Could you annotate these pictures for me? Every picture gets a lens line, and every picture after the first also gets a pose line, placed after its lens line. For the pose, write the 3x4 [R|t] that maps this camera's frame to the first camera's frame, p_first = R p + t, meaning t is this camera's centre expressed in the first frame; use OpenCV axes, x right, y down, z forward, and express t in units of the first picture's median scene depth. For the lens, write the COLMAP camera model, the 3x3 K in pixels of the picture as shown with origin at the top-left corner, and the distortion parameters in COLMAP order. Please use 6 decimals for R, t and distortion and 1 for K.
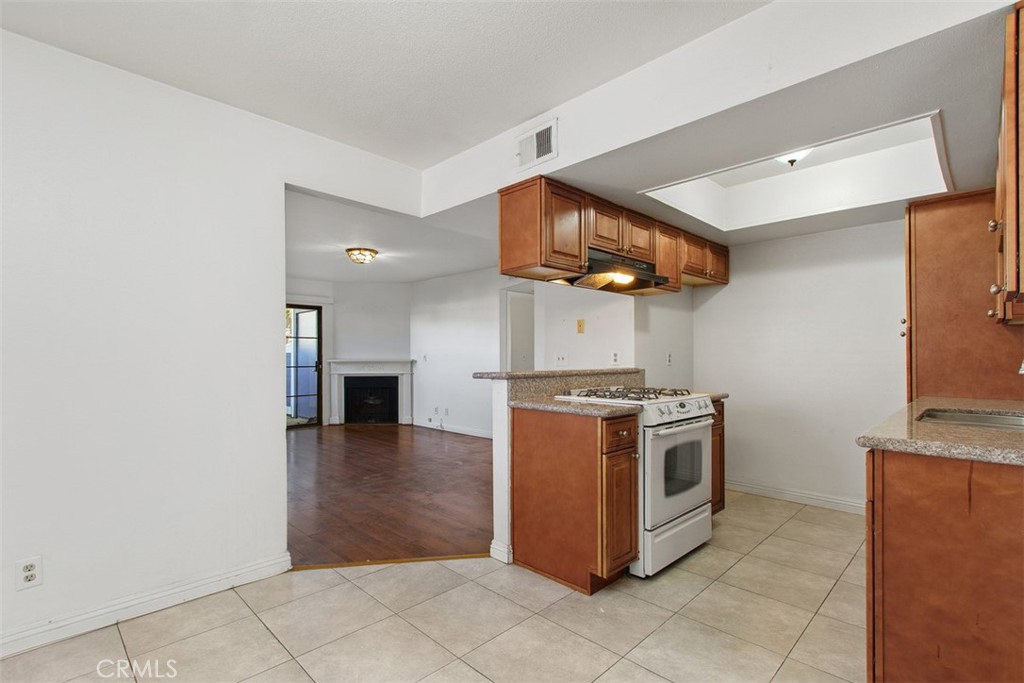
lens RADIAL K [[475.3, 0, 514.7], [0, 475.3, 353.3], [0, 0, 1]] dist [0.009936, -0.000672]
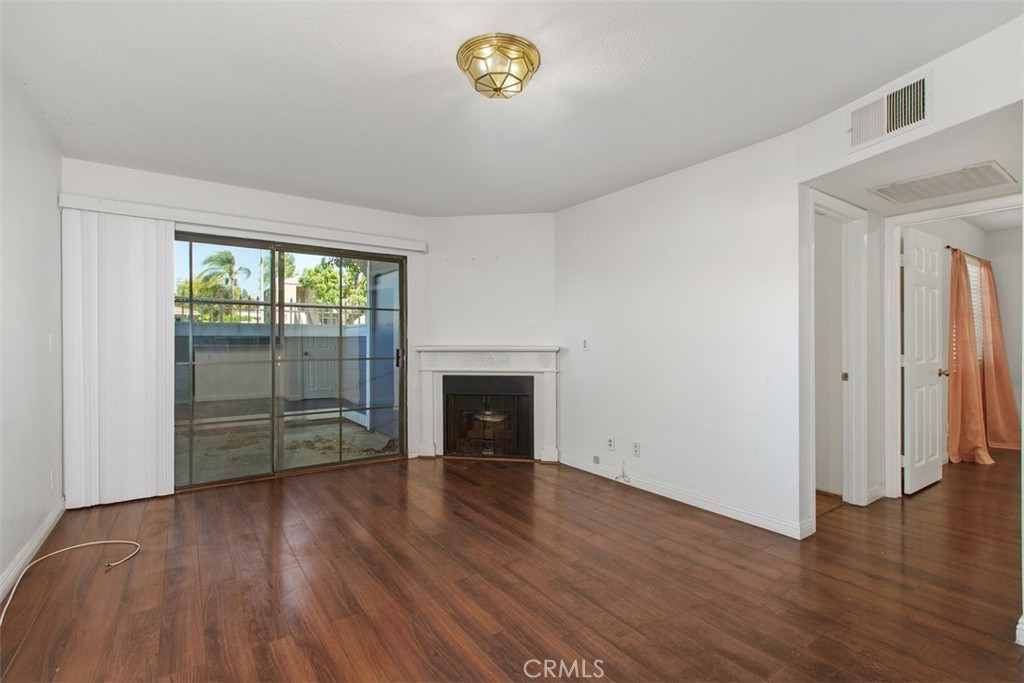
lens RADIAL K [[469.2, 0, 512.0], [0, 469.2, 341.5], [0, 0, 1]] dist [0.000797, -0.000181]
pose [[0.983479, 0.001612, -0.181016, -0.452911], [-0.000238, 0.999971, 0.007609, 0.007330], [0.181023, -0.007440, 0.983451, 1.193130]]
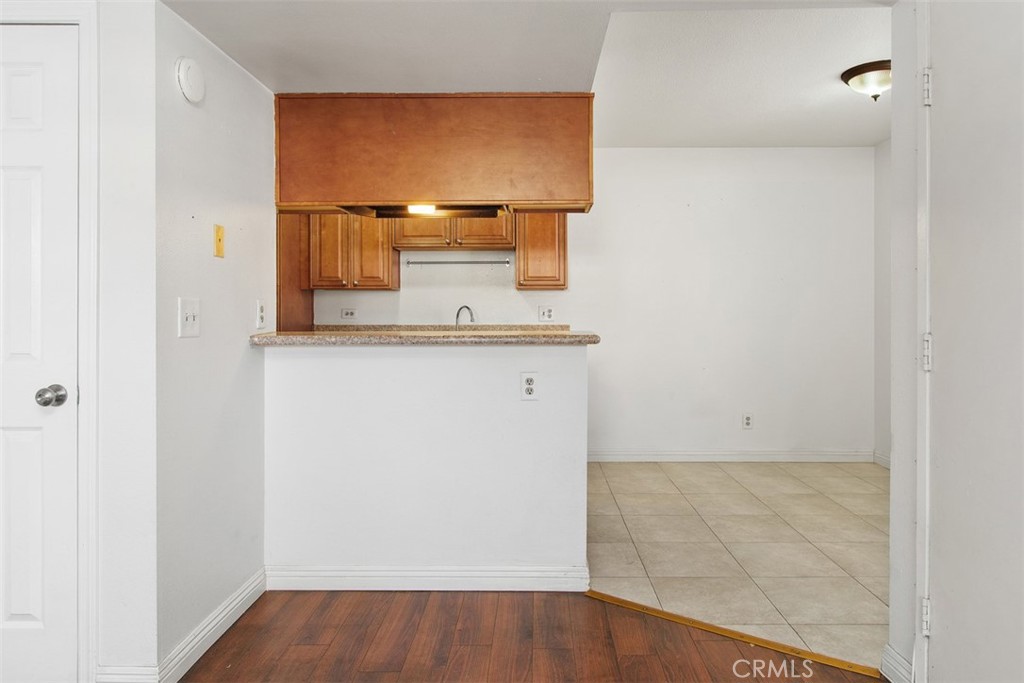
lens RADIAL K [[656.0, 0, 514.9], [0, 656.0, 329.3], [0, 0, 1]] dist [-0.036994, -0.000860]
pose [[-0.678630, -0.015792, 0.734311, -0.630662], [-0.004098, 0.999835, 0.017714, 0.015061], [-0.734469, 0.009012, -0.678582, 1.597967]]
